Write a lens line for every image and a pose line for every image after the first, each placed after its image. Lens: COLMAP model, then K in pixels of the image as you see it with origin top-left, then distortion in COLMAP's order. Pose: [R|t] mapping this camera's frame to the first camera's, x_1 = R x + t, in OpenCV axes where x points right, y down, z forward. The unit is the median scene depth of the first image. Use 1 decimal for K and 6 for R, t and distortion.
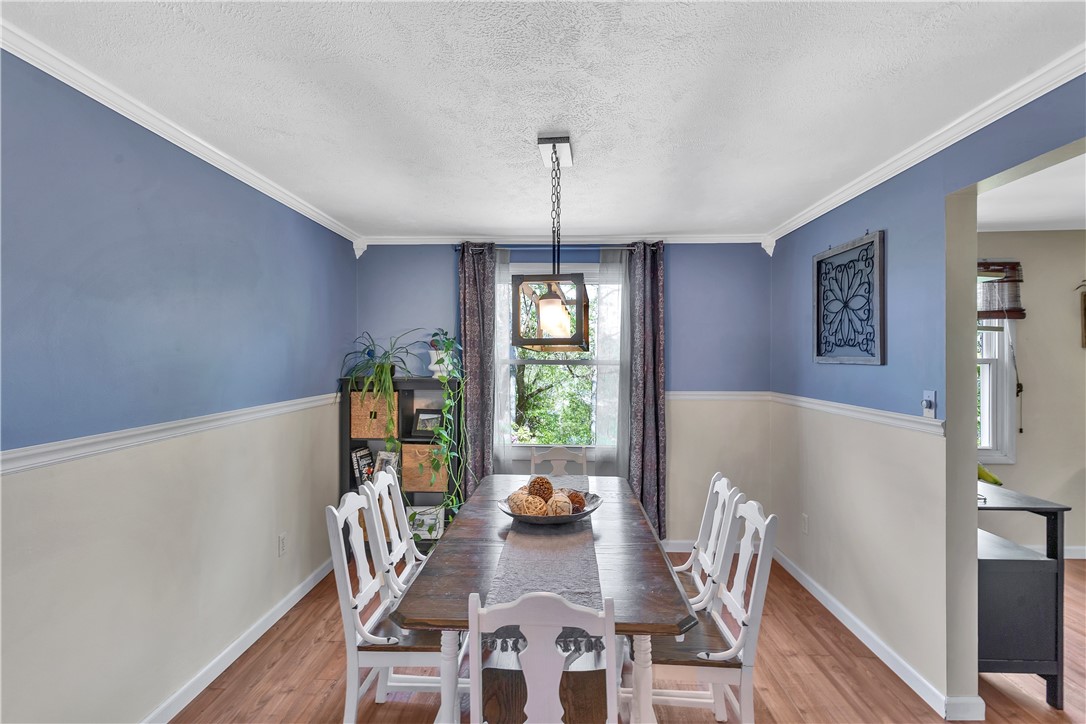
lens RADIAL K [[521.7, 0, 541.2], [0, 521.7, 357.3], [0, 0, 1]] dist [-0.004973, -0.000340]
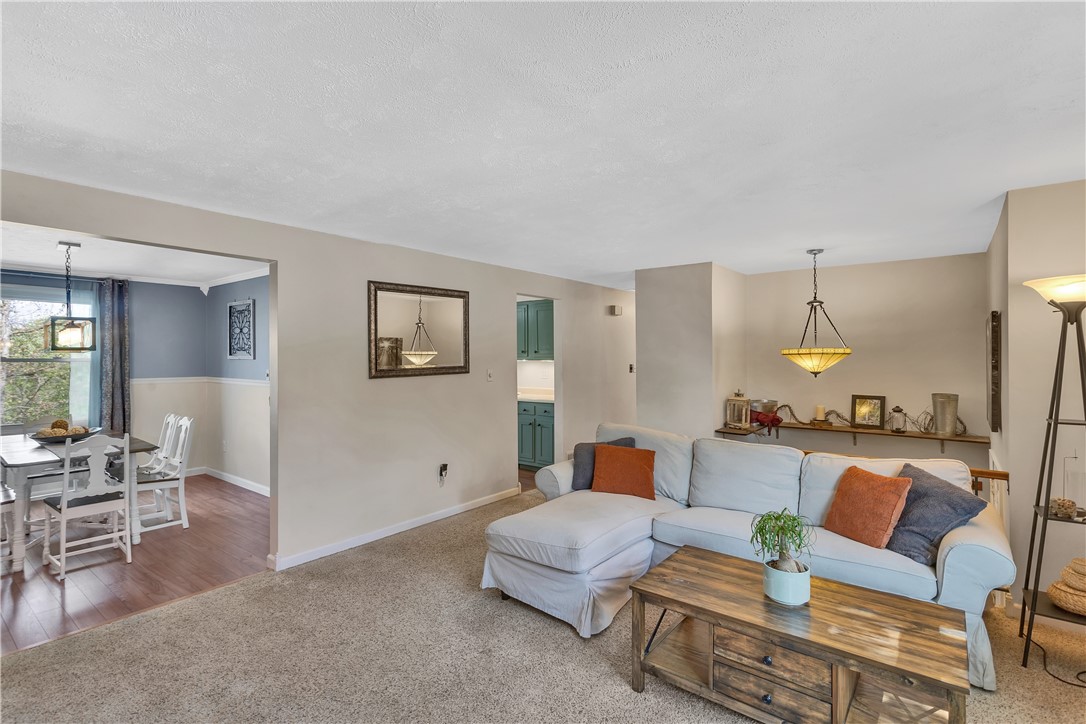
lens RADIAL K [[521.7, 0, 541.2], [0, 521.7, 357.3], [0, 0, 1]] dist [-0.004973, -0.000340]
pose [[0.592075, -0.001432, 0.805882, -0.277964], [0.001658, 0.999998, 0.000559, 0.004495], [-0.805881, 0.001005, 0.592076, -0.877696]]
